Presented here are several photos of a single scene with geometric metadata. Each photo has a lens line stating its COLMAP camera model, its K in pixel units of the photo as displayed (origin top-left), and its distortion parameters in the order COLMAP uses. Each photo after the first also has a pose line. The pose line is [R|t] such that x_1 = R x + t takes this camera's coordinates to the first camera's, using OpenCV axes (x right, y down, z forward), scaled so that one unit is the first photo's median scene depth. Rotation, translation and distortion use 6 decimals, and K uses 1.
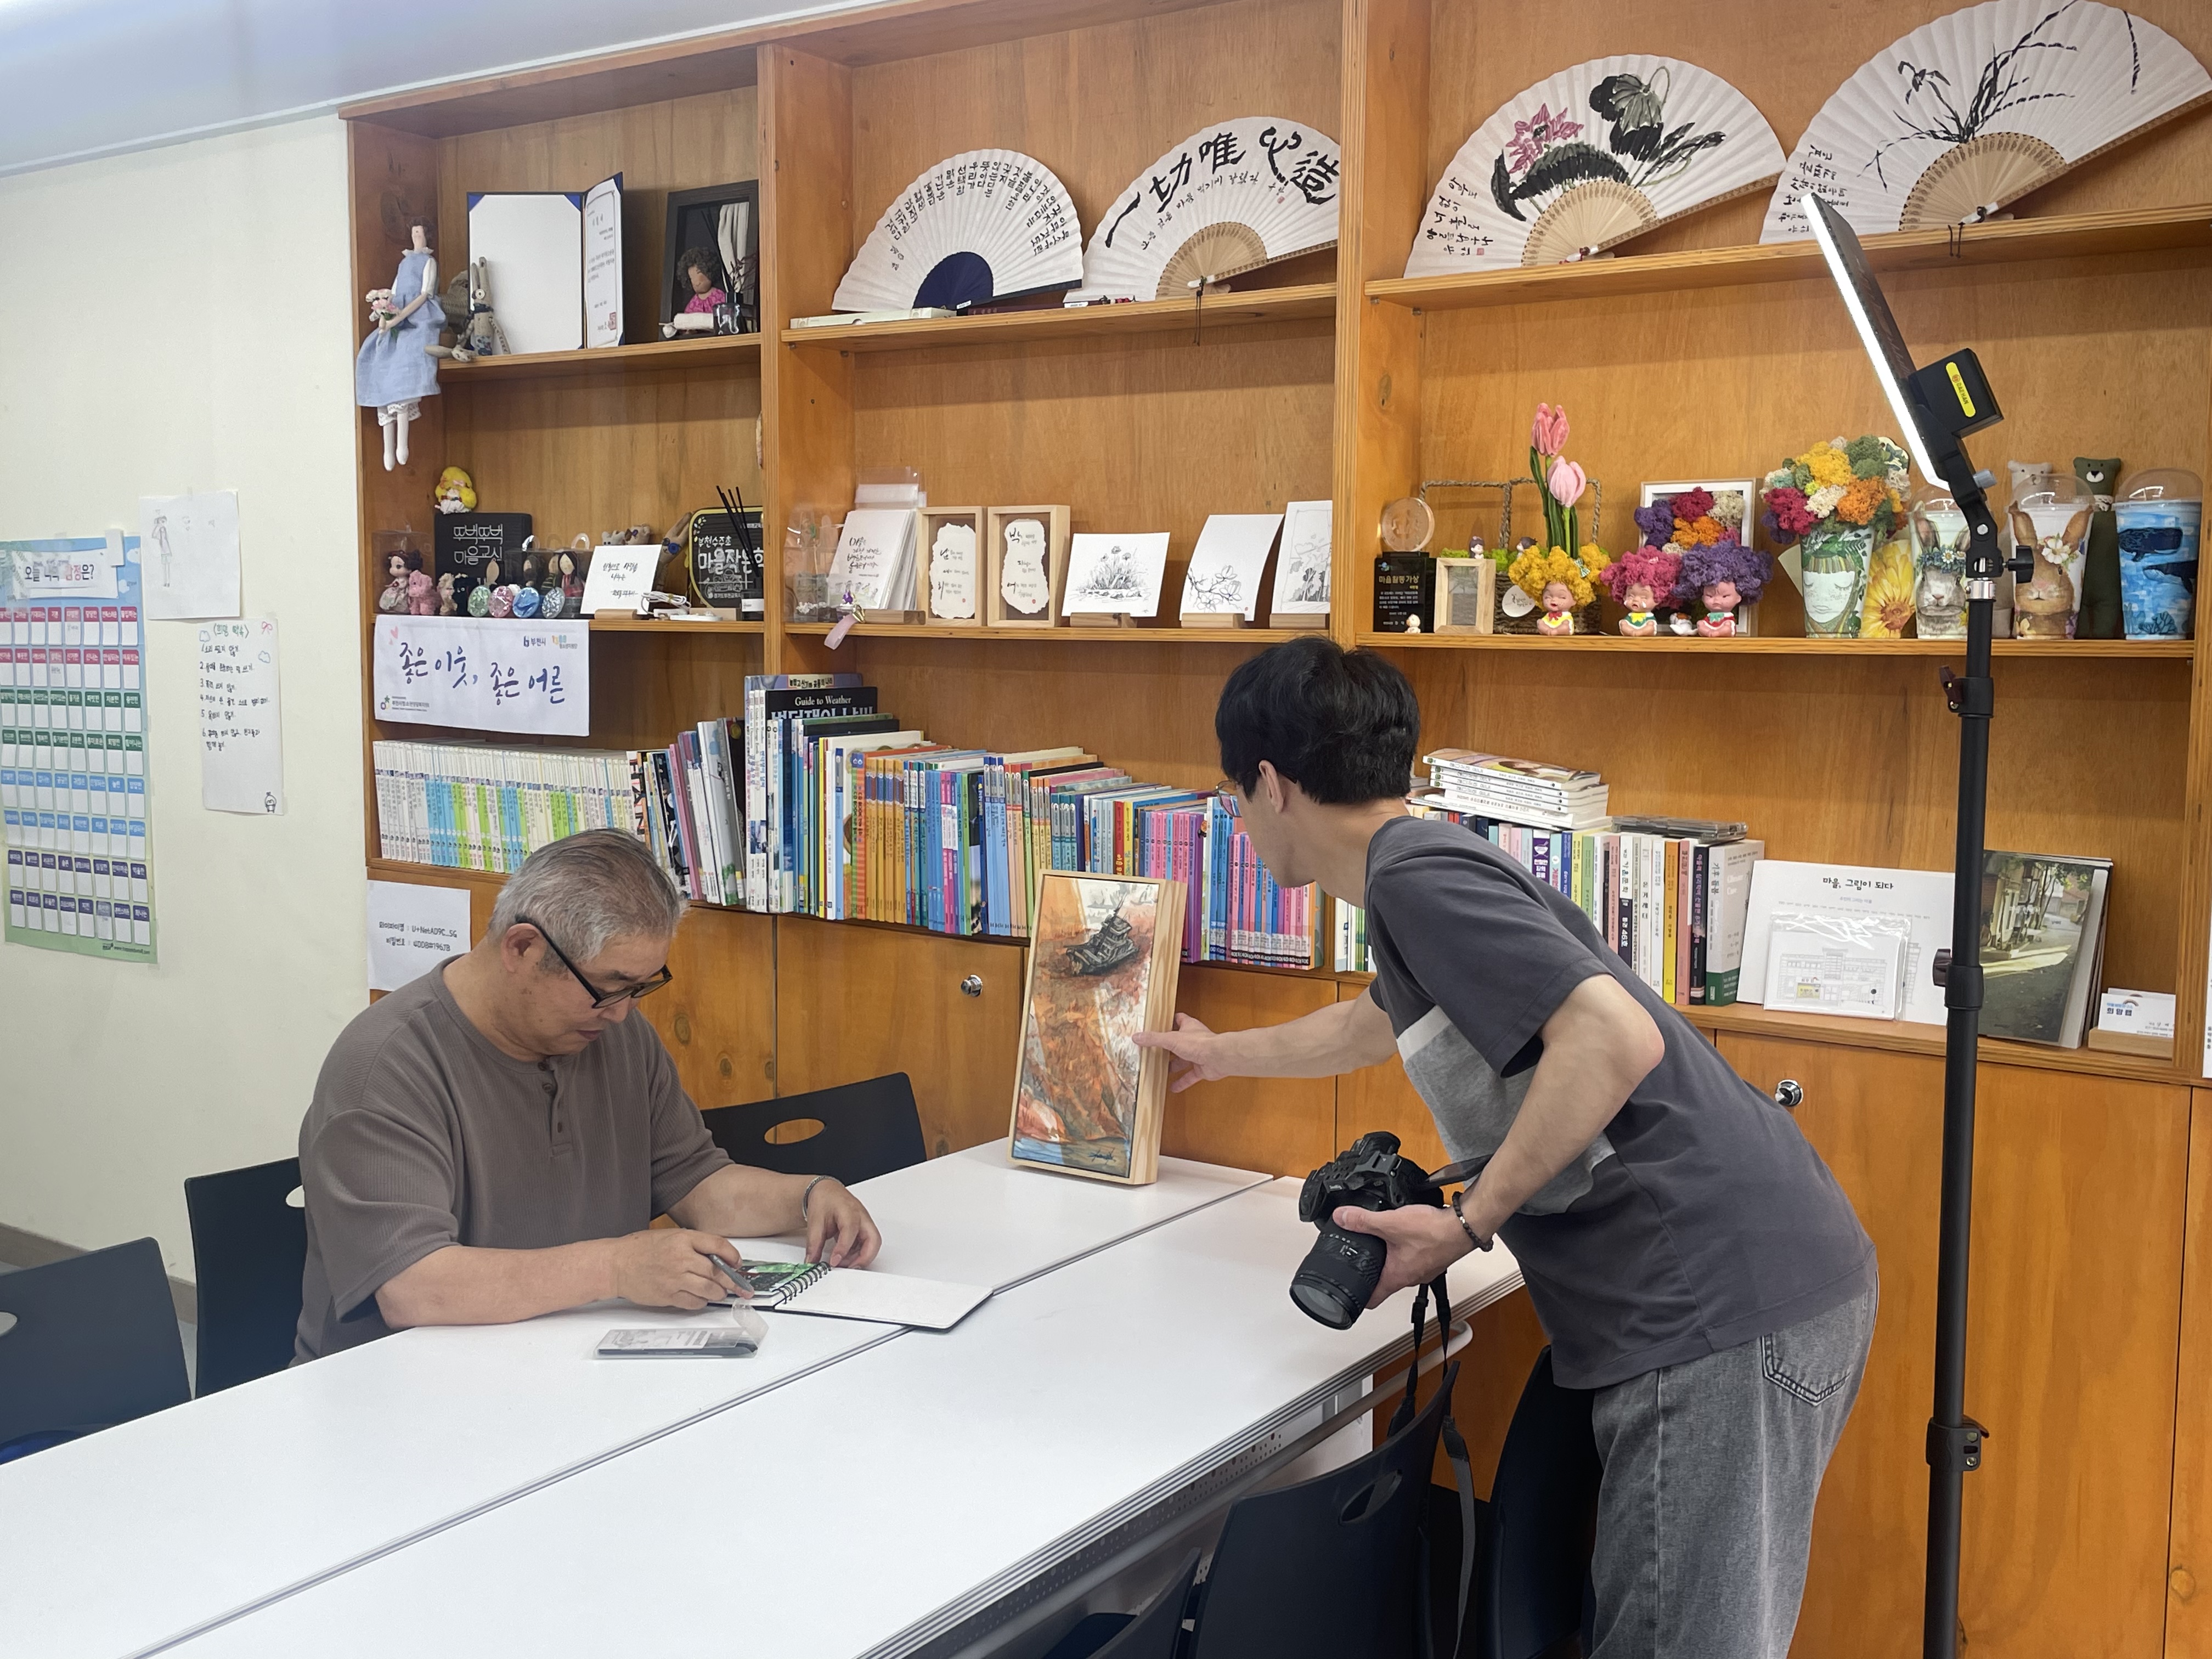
lens RADIAL K [[2166.2, 0, 1106.7], [0, 2166.2, 815.7], [0, 0, 1]] dist [0.140594, -0.218915]
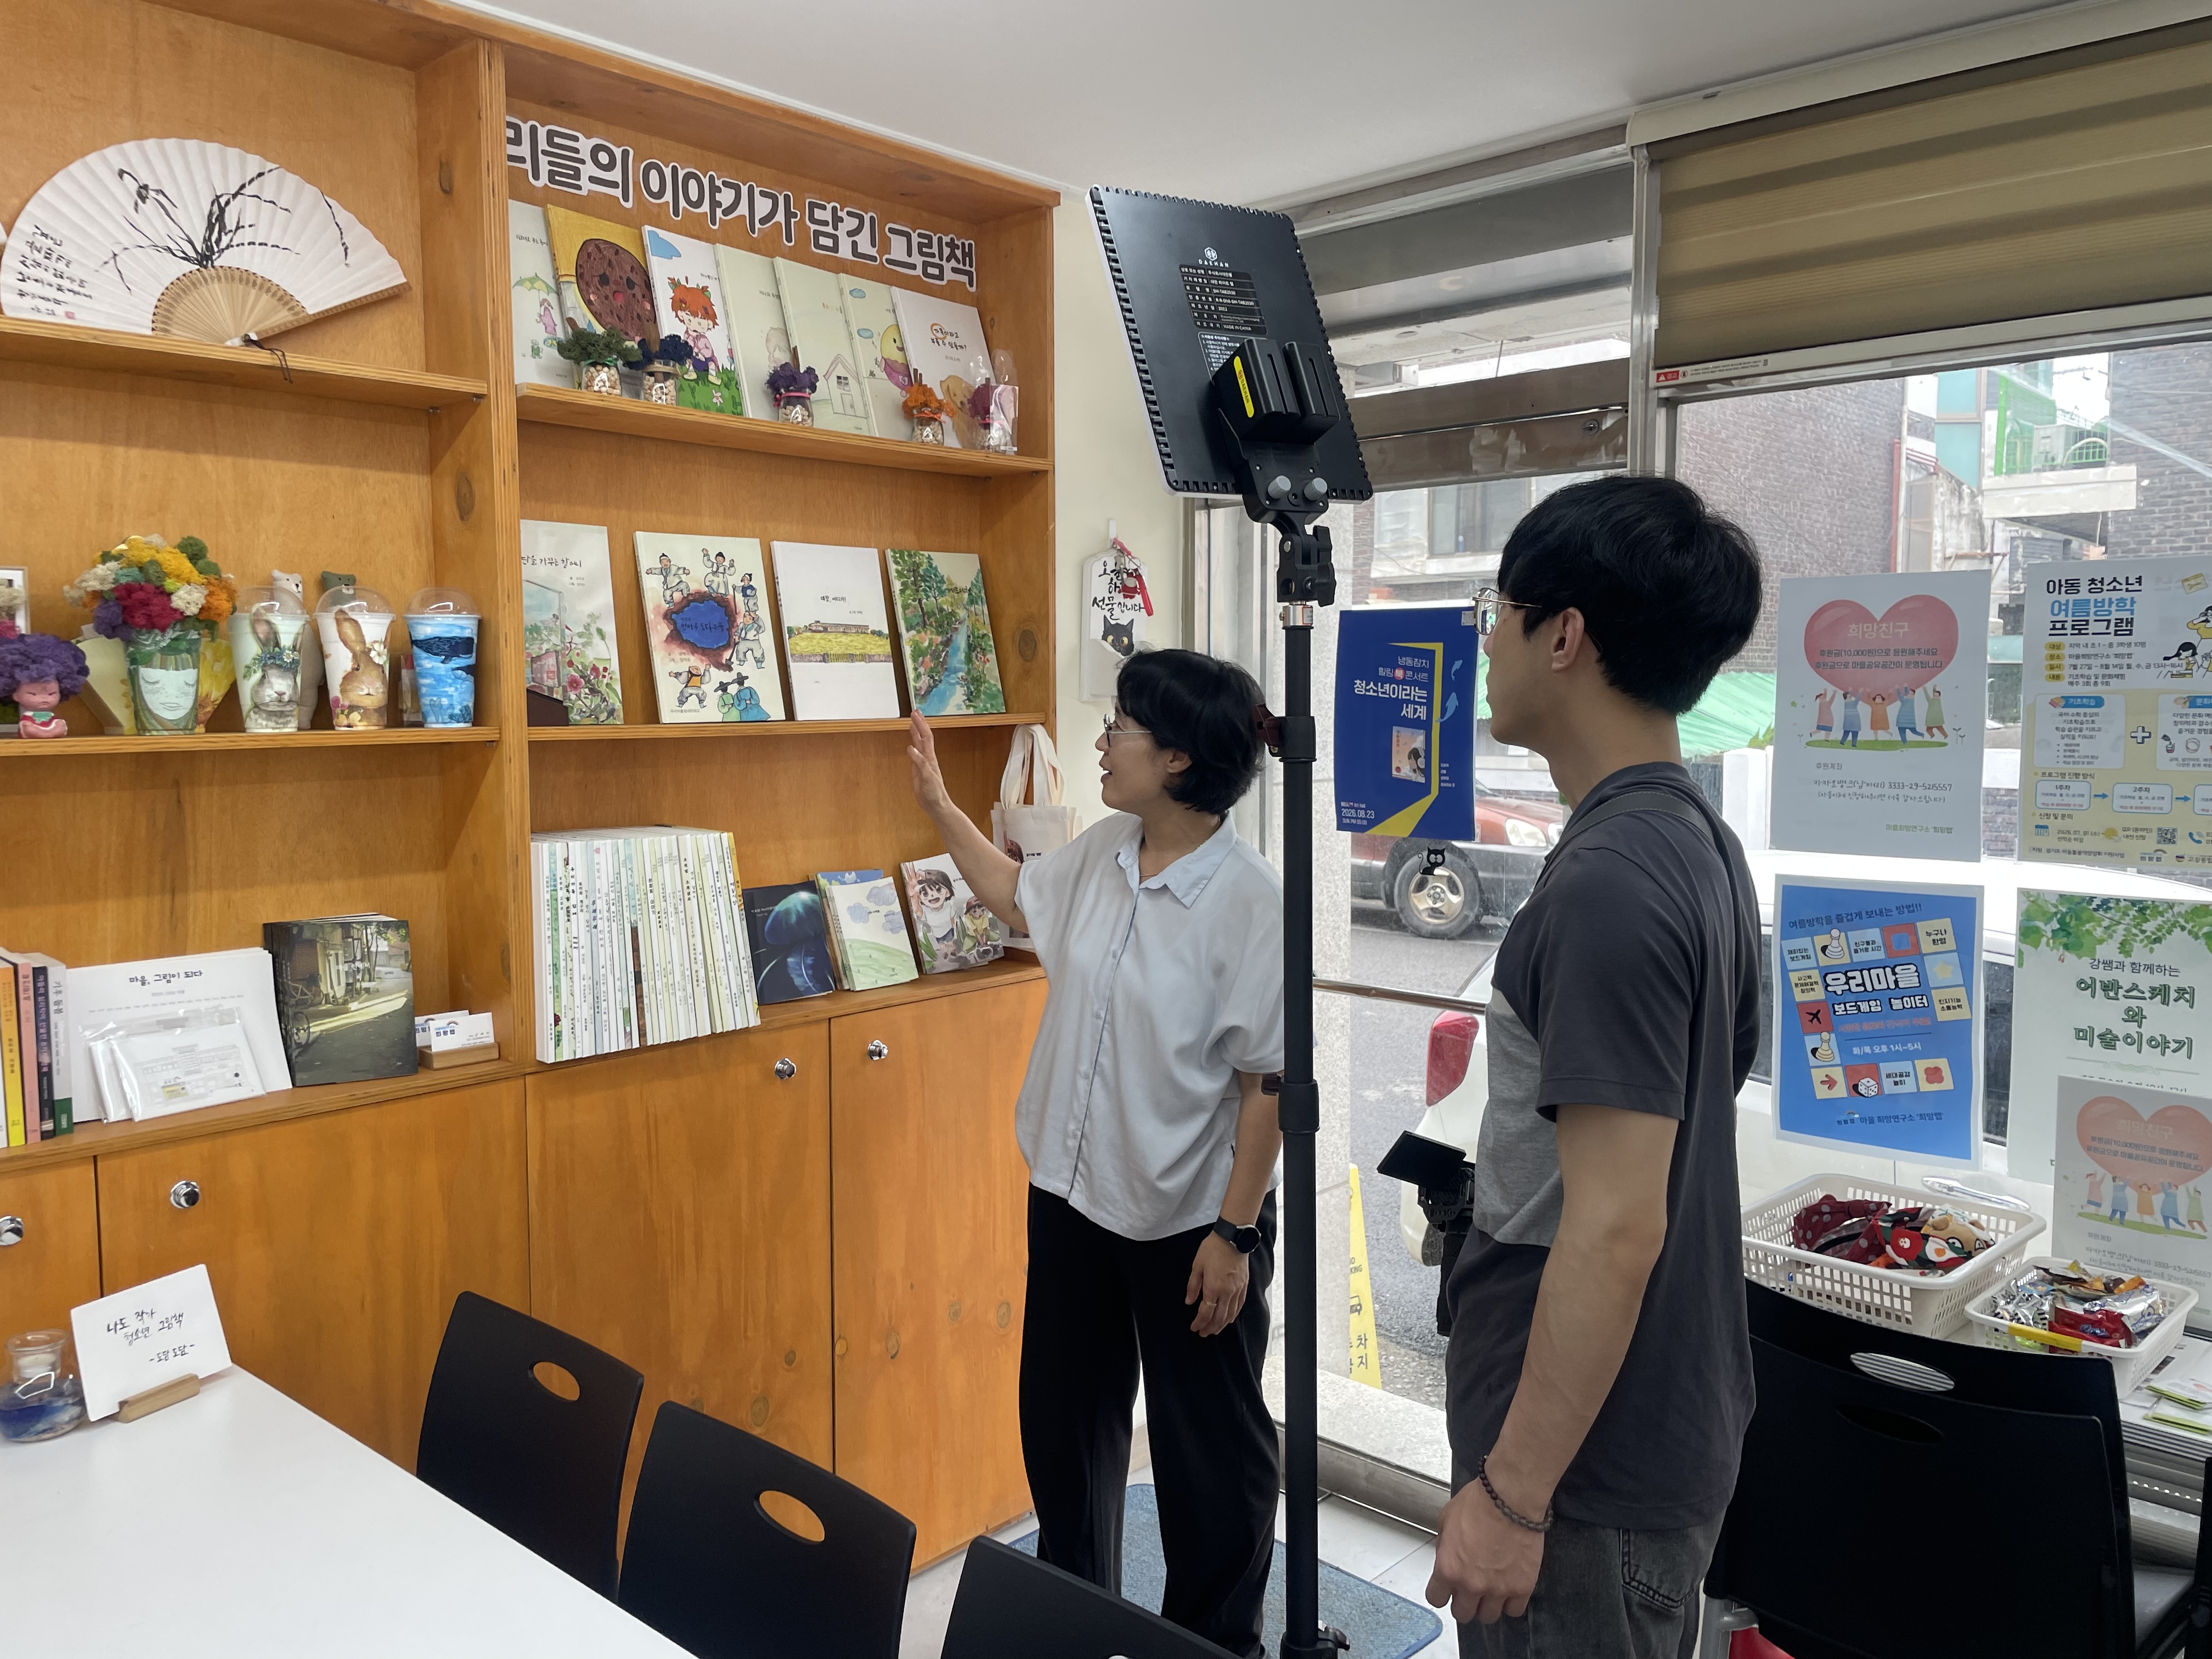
lens RADIAL K [[1691.5, 0, 1119.4], [0, 1691.5, 808.0], [0, 0, 1]] dist [0.099047, -0.123312]
pose [[0.125982, -0.081525, 0.988677, -0.307760], [0.099213, 0.992656, 0.069211, -0.046152], [-0.987059, 0.089370, 0.133145, 0.368175]]
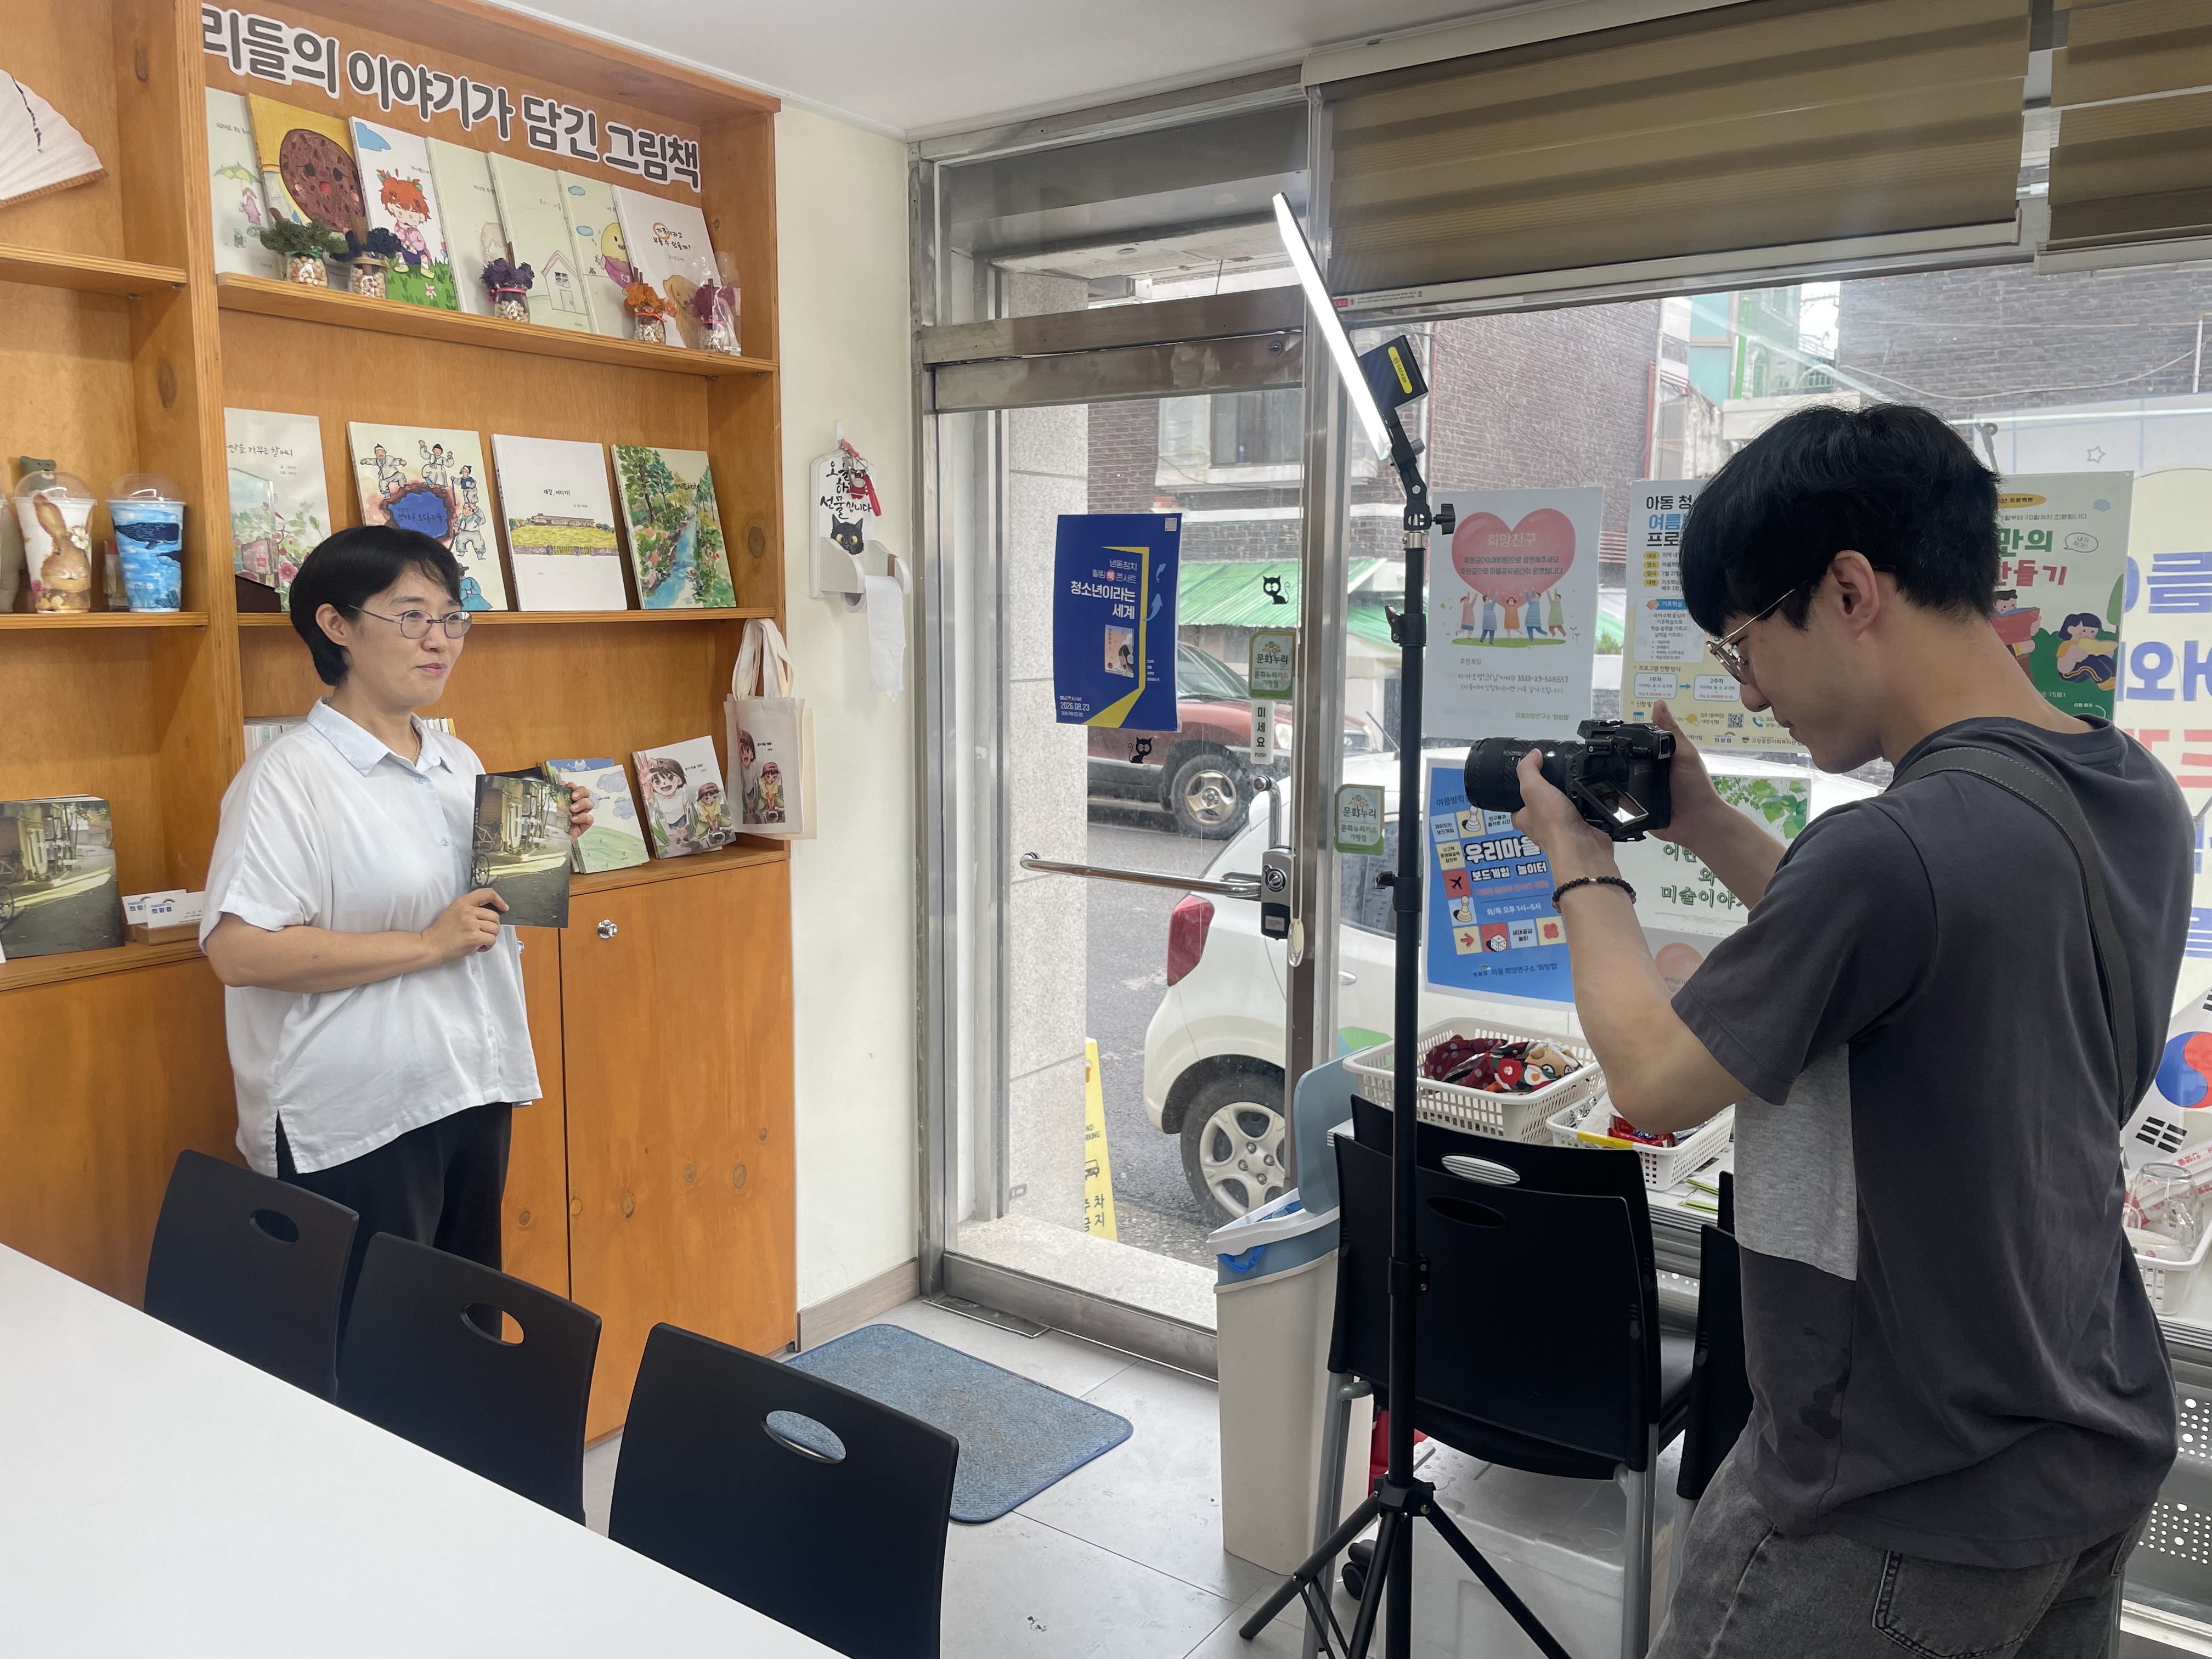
lens RADIAL K [[1691.5, 0, 1119.4], [0, 1691.5, 808.0], [0, 0, 1]] dist [0.099047, -0.123312]
pose [[0.010567, -0.135216, 0.990760, -0.365755], [0.088580, 0.987046, 0.133764, -0.037723], [-0.996013, 0.086348, 0.022407, 0.320392]]
